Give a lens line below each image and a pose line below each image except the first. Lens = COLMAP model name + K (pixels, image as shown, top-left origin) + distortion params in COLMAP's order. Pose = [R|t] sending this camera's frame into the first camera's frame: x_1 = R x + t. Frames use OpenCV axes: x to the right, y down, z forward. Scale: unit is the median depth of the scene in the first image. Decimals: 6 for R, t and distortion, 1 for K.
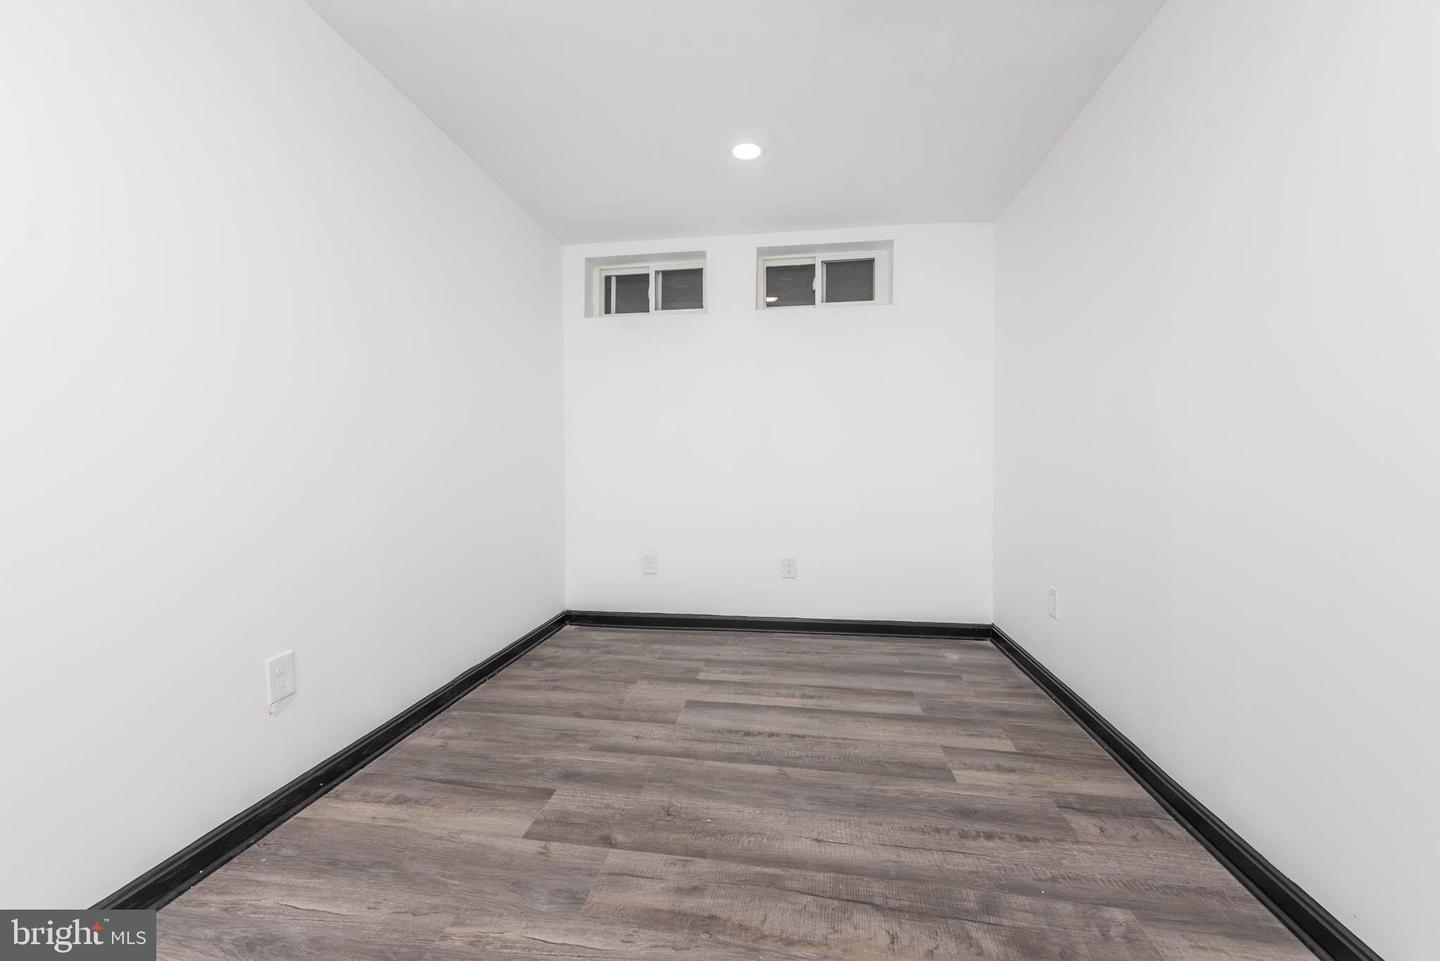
lens RADIAL K [[581.3, 0, 720.0], [0, 581.3, 480.5], [0, 0, 1]] dist [0.015029, -0.000081]
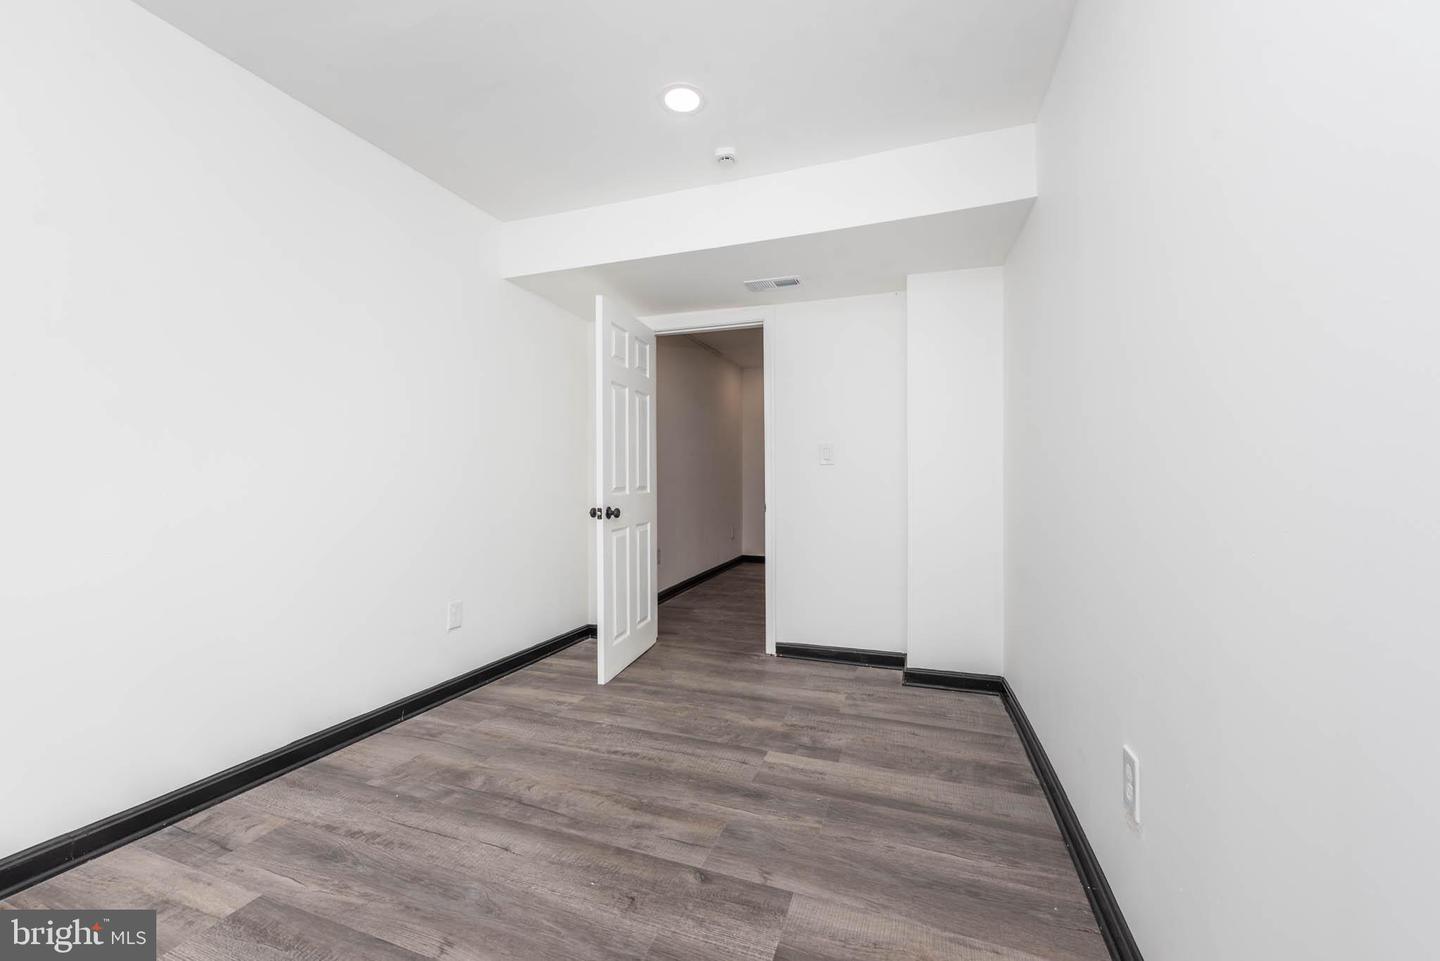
lens RADIAL K [[581.3, 0, 720.0], [0, 581.3, 480.5], [0, 0, 1]] dist [0.015029, -0.000081]
pose [[-0.979895, -0.008094, 0.199347, -0.420711], [-0.002195, 0.999554, 0.029793, -0.073527], [-0.199499, 0.028756, -0.979476, 1.990266]]
